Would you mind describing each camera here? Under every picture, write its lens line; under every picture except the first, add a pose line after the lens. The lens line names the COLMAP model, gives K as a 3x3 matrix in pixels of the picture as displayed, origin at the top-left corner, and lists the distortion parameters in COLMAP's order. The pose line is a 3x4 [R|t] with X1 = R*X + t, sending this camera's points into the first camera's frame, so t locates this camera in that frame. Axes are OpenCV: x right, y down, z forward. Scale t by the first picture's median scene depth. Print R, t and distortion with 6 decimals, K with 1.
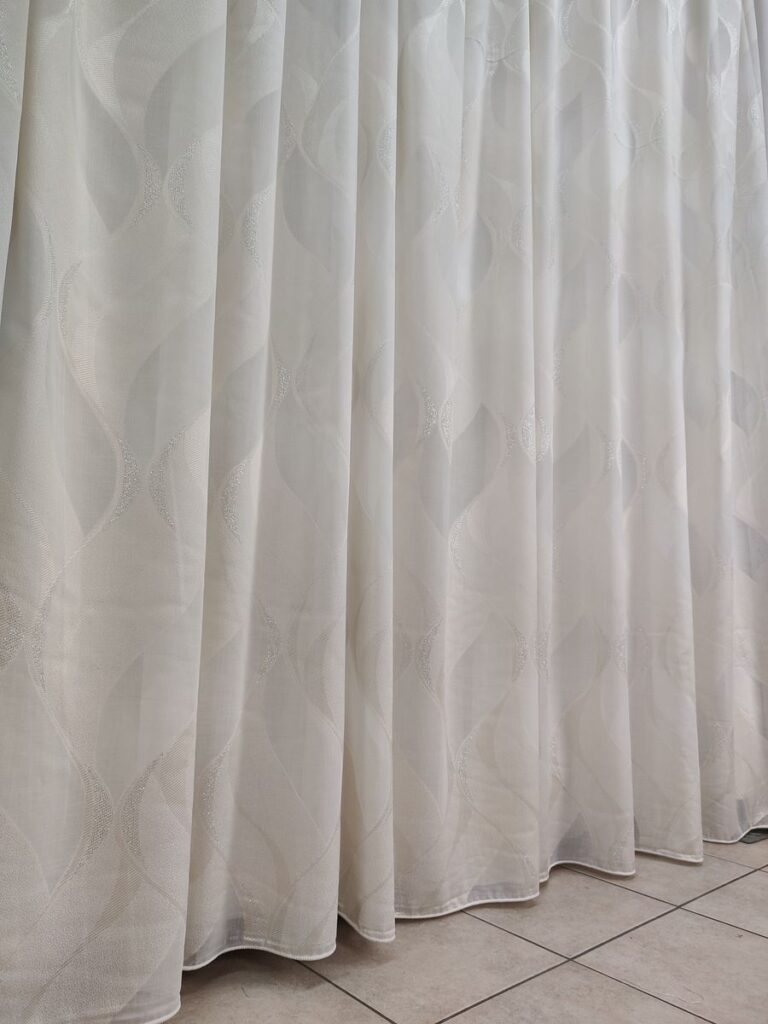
lens RADIAL K [[789.9, 0, 382.0], [0, 789.9, 510.5], [0, 0, 1]] dist [0.027143, -0.006541]
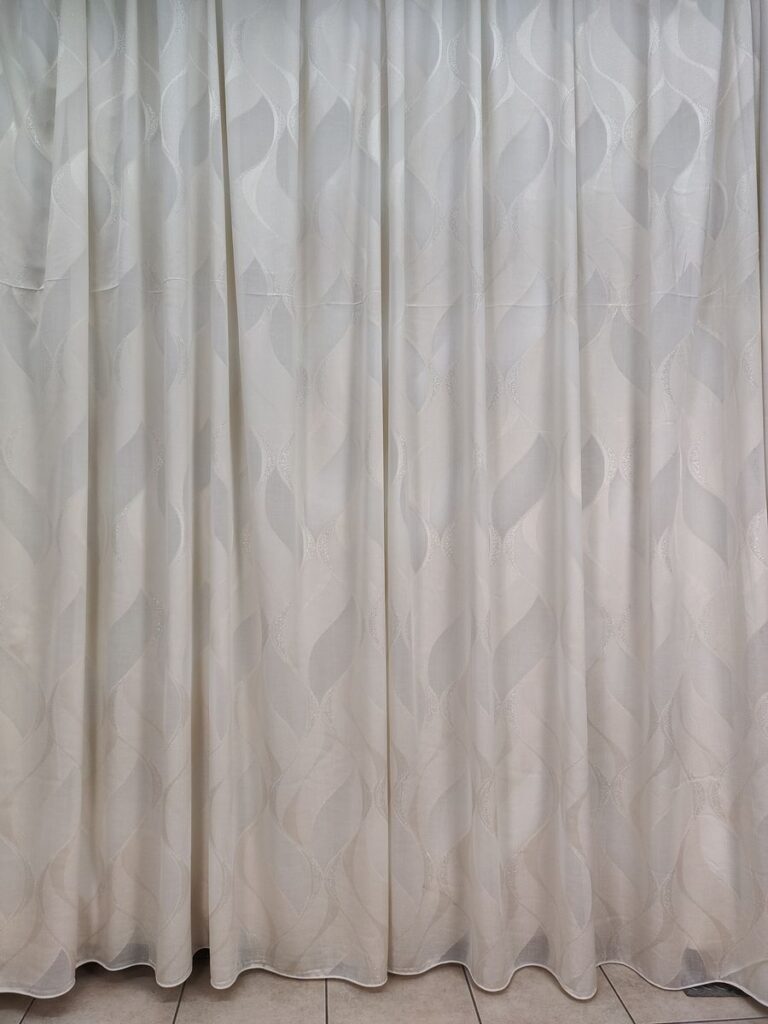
lens RADIAL K [[789.9, 0, 382.5], [0, 789.9, 513.1], [0, 0, 1]] dist [0.027143, -0.006541]
pose [[0.789051, -0.035967, -0.613274, 1.238664], [0.098099, 0.992852, 0.067987, -0.455220], [0.606445, -0.113806, 0.786938, 0.066802]]
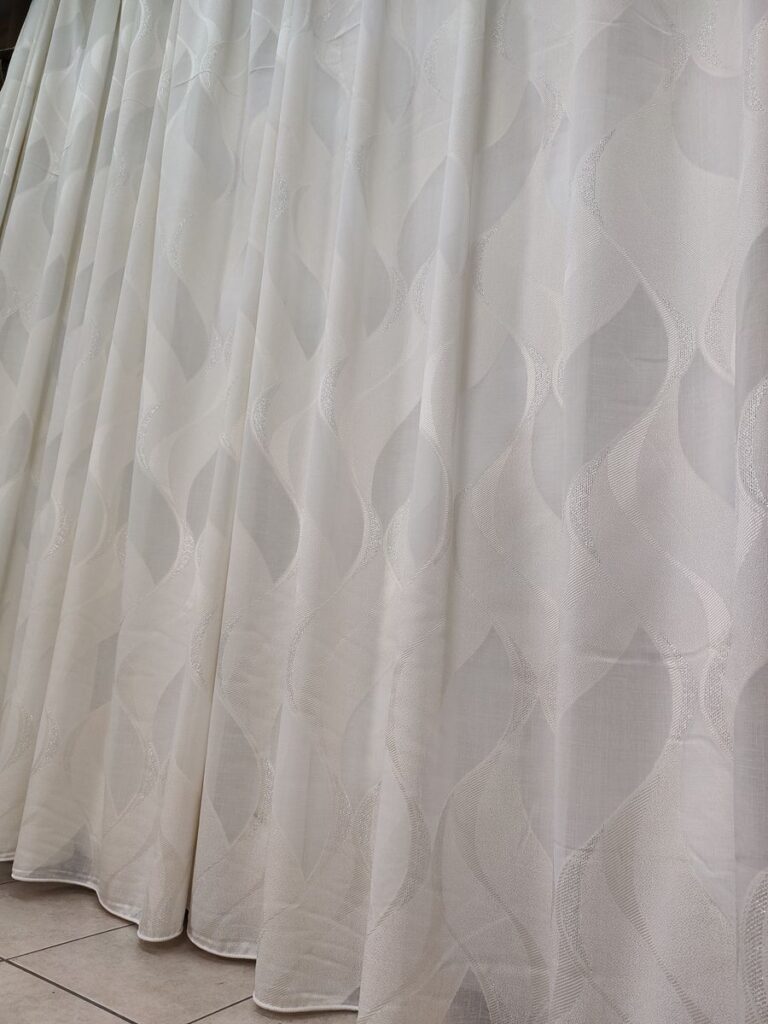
lens RADIAL K [[789.9, 0, 376.3], [0, 789.9, 504.6], [0, 0, 1]] dist [0.027143, -0.006541]
pose [[0.203478, -0.222659, -0.953425, 1.381755], [0.037746, 0.974858, -0.219609, 0.272515], [0.978352, 0.008697, 0.206767, 1.265422]]
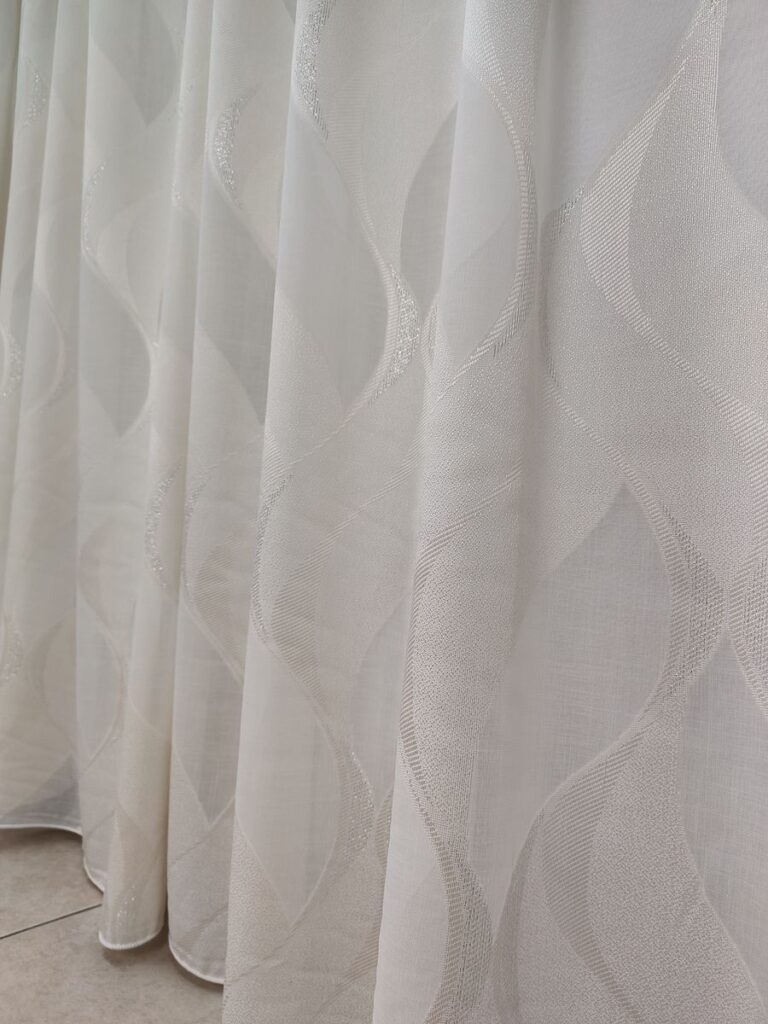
lens RADIAL K [[789.9, 0, 384.8], [0, 789.9, 517.1], [0, 0, 1]] dist [0.027143, -0.006541]
pose [[0.048954, -0.038351, -0.998064, 0.957742], [0.057489, 0.997714, -0.035518, 0.241913], [0.997145, -0.055639, 0.051047, 1.423617]]
